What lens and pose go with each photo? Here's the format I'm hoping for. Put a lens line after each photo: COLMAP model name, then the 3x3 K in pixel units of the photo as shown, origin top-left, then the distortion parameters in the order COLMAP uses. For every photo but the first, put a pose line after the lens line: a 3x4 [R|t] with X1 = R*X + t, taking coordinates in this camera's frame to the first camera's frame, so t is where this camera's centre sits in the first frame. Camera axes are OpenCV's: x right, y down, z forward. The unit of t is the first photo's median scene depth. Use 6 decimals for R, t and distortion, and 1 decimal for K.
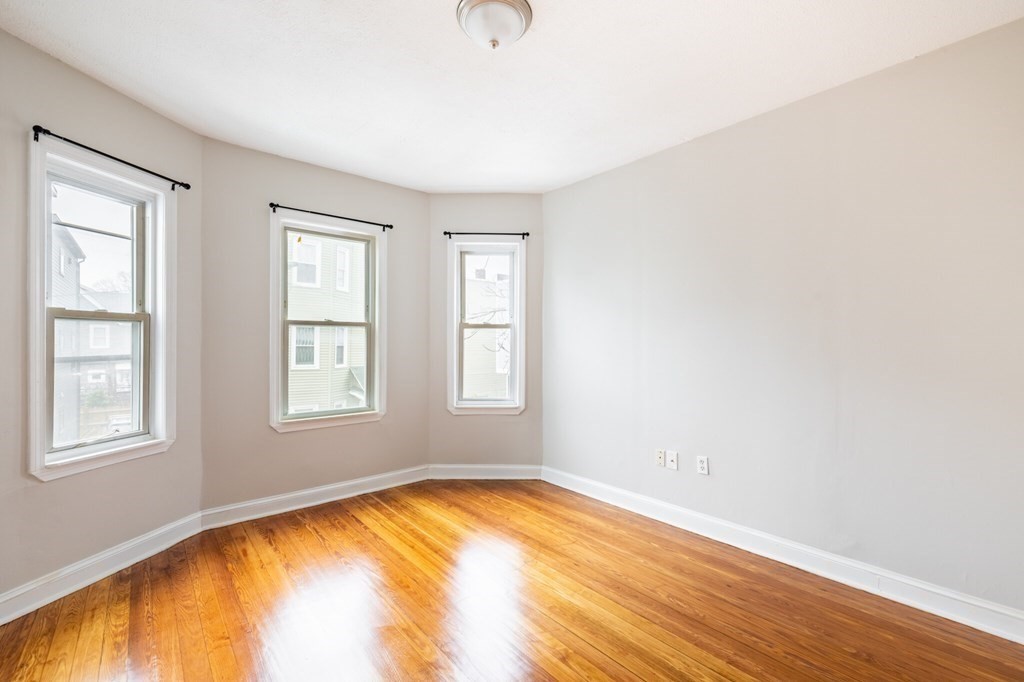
lens RADIAL K [[440.5, 0, 507.2], [0, 440.5, 342.0], [0, 0, 1]] dist [0.002237, 0.000447]
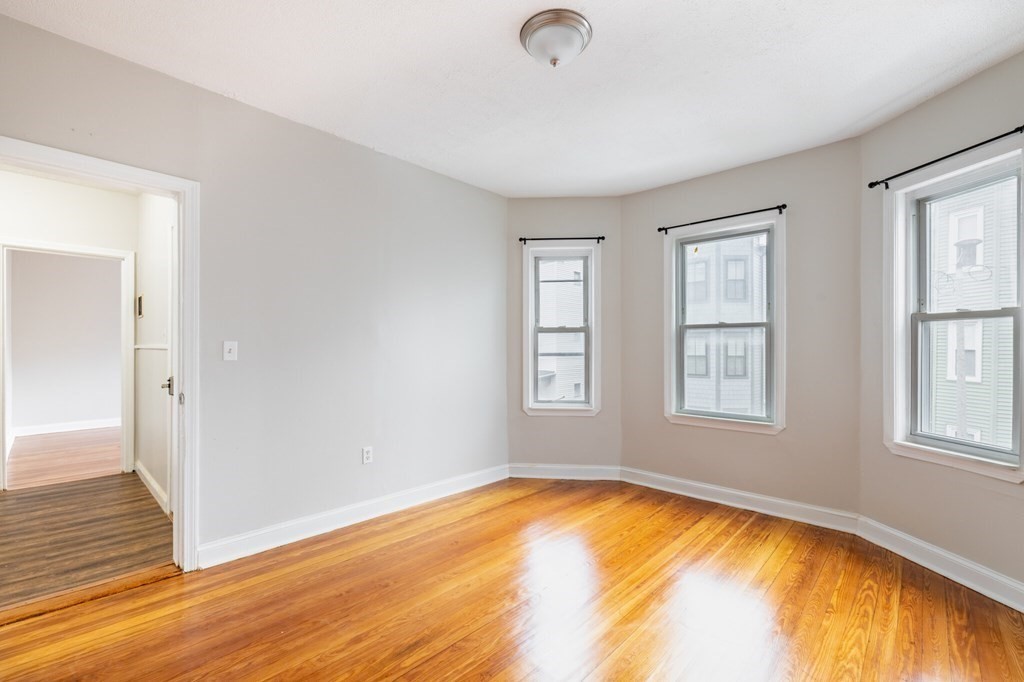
lens RADIAL K [[440.5, 0, 512.8], [0, 440.5, 346.3], [0, 0, 1]] dist [0.002237, 0.000447]
pose [[0.125866, -0.000790, -0.992047, 0.613665], [0.000636, 1.000000, -0.000715, 0.005632], [0.992047, -0.000541, 0.125867, 0.465438]]
